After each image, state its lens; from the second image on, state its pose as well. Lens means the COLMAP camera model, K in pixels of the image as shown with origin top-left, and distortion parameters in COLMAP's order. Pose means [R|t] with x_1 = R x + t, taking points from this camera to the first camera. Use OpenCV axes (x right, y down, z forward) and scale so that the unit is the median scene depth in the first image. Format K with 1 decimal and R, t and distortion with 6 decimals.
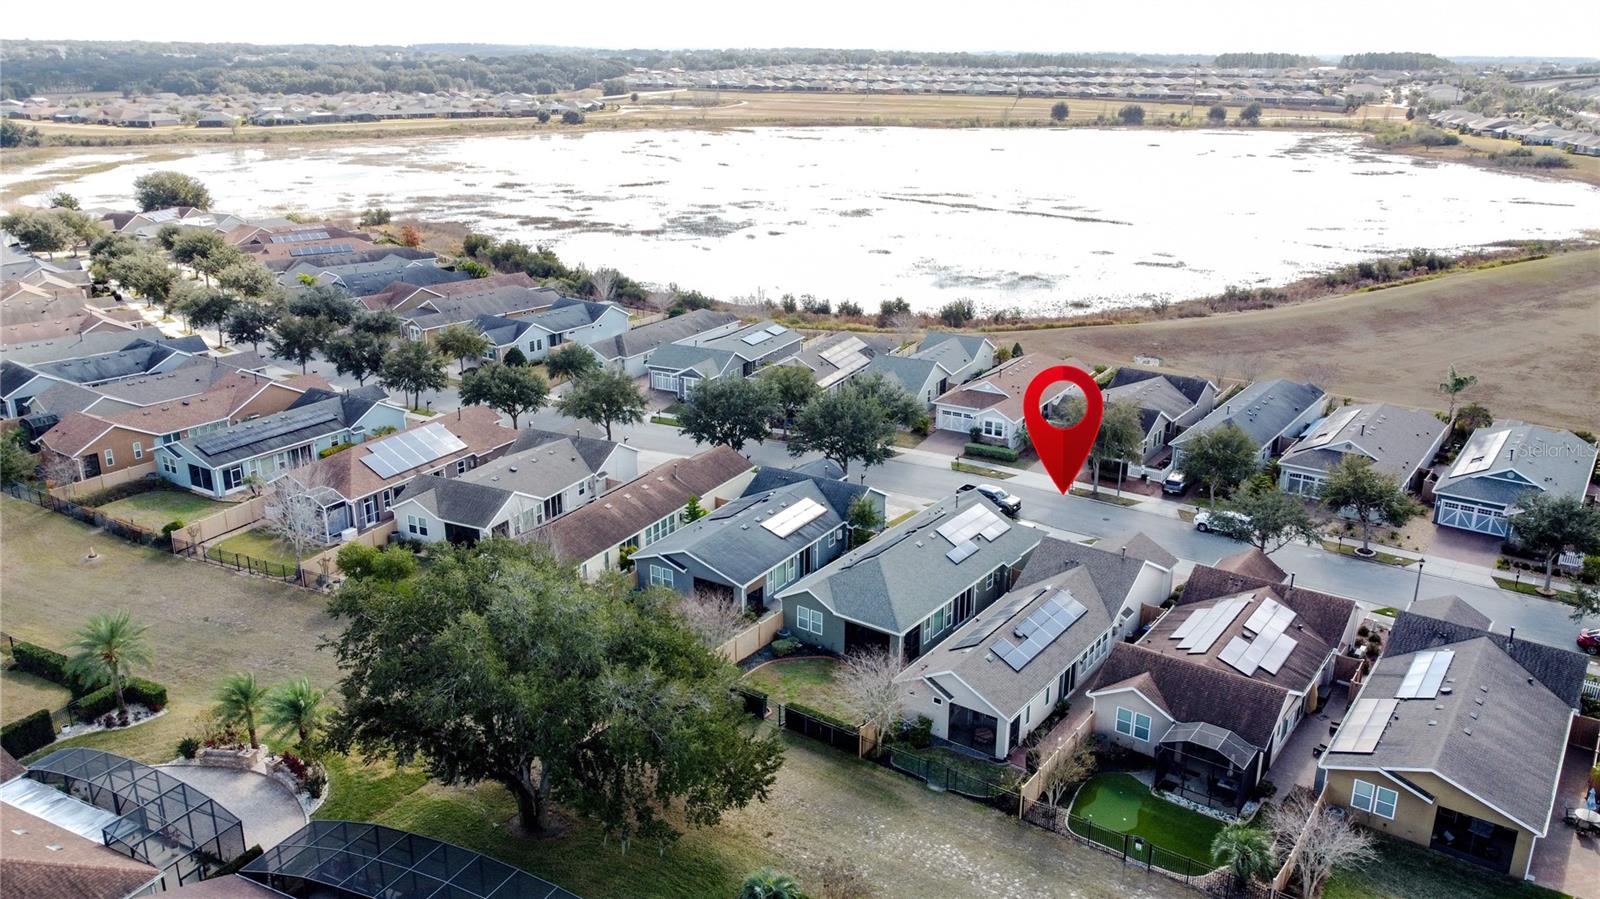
lens RADIAL K [[1209.8, 0, 803.0], [0, 1209.8, 453.6], [0, 0, 1]] dist [0.005475, -0.010129]
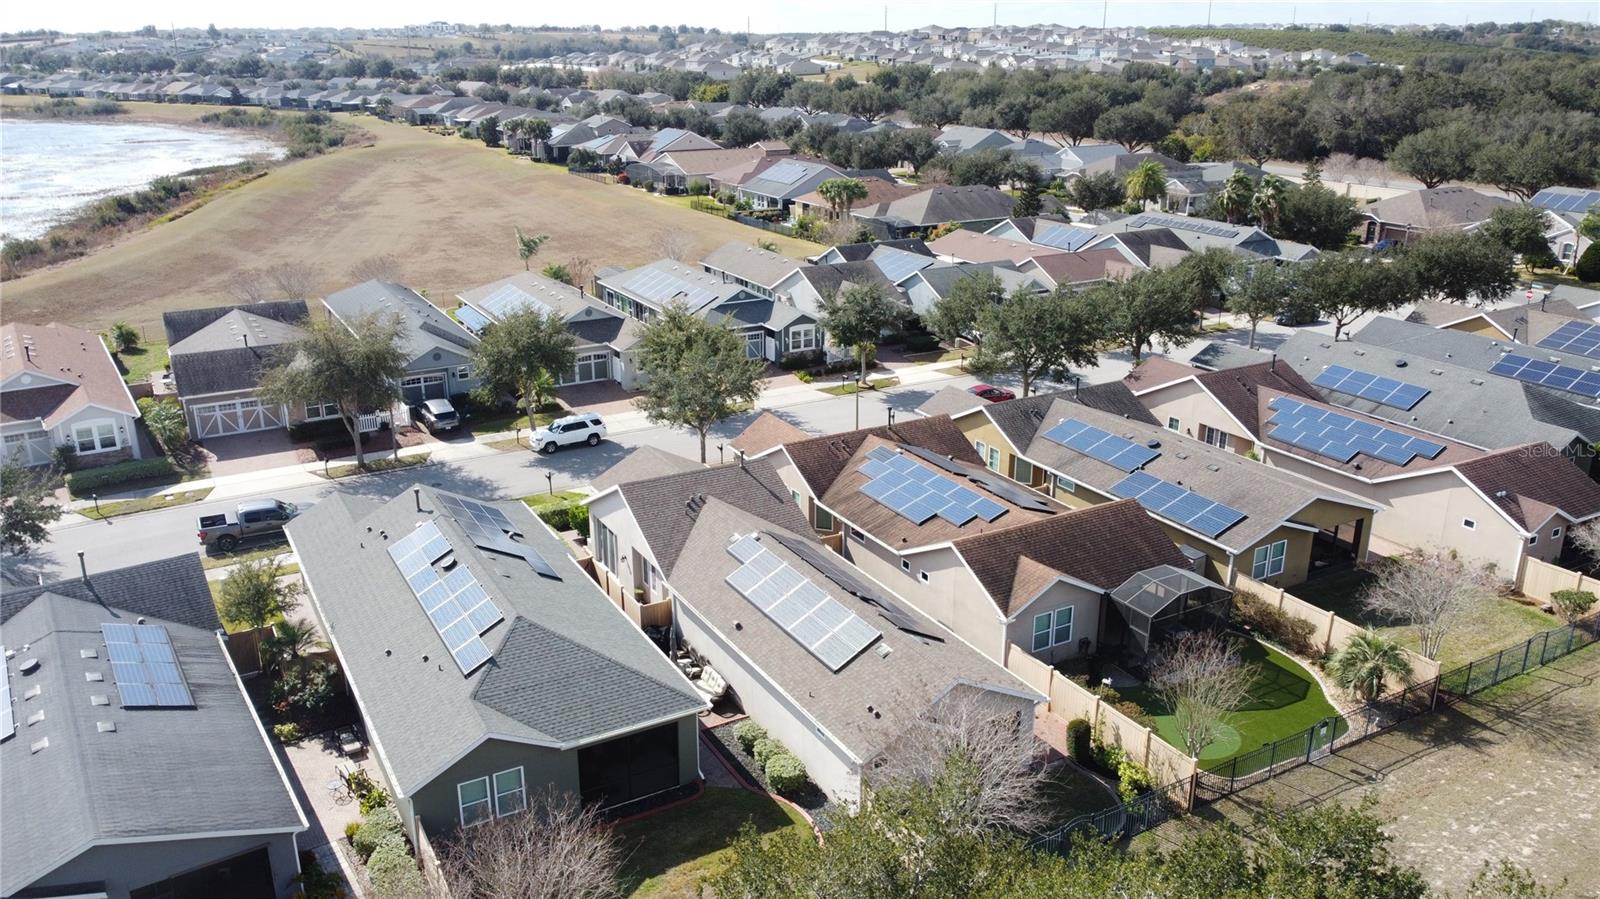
lens RADIAL K [[1209.8, 0, 797.9], [0, 1209.8, 452.3], [0, 0, 1]] dist [0.005475, -0.010129]
pose [[0.418251, -0.300137, 0.857312, -0.103283], [0.289832, 0.938592, 0.187194, -0.013225], [-0.860850, 0.170183, 0.479557, 0.223013]]
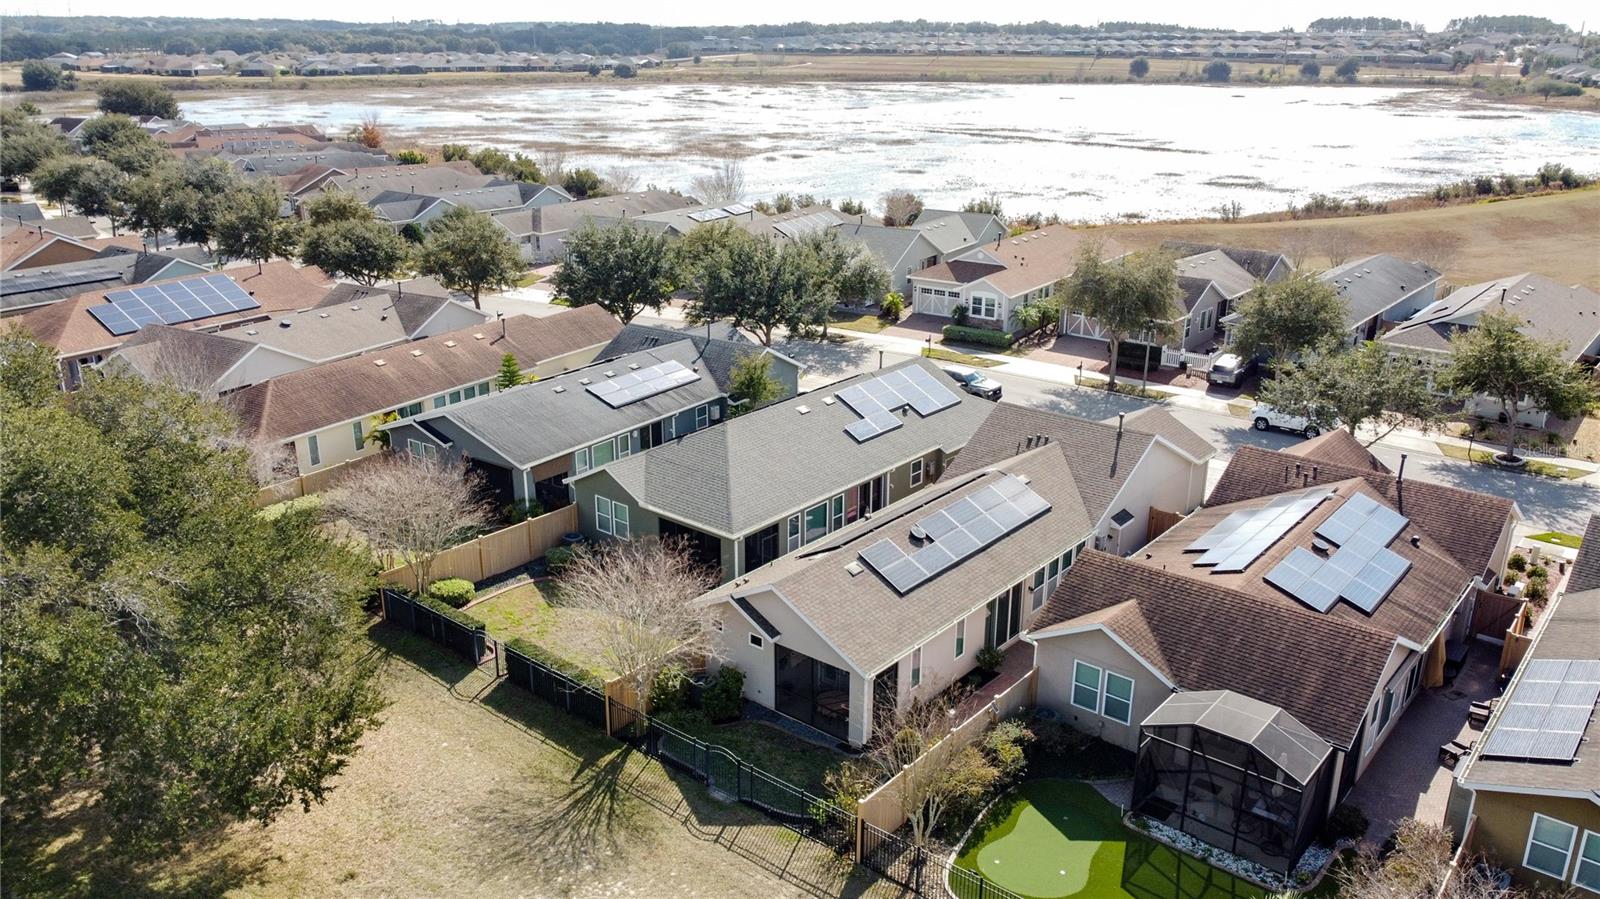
lens RADIAL K [[1209.8, 0, 802.0], [0, 1209.8, 450.5], [0, 0, 1]] dist [0.005475, -0.010129]
pose [[0.997799, 0.021570, -0.062704, 0.048759], [-0.021010, 0.999733, 0.009577, 0.032217], [0.062894, -0.008239, 0.997986, 0.128461]]
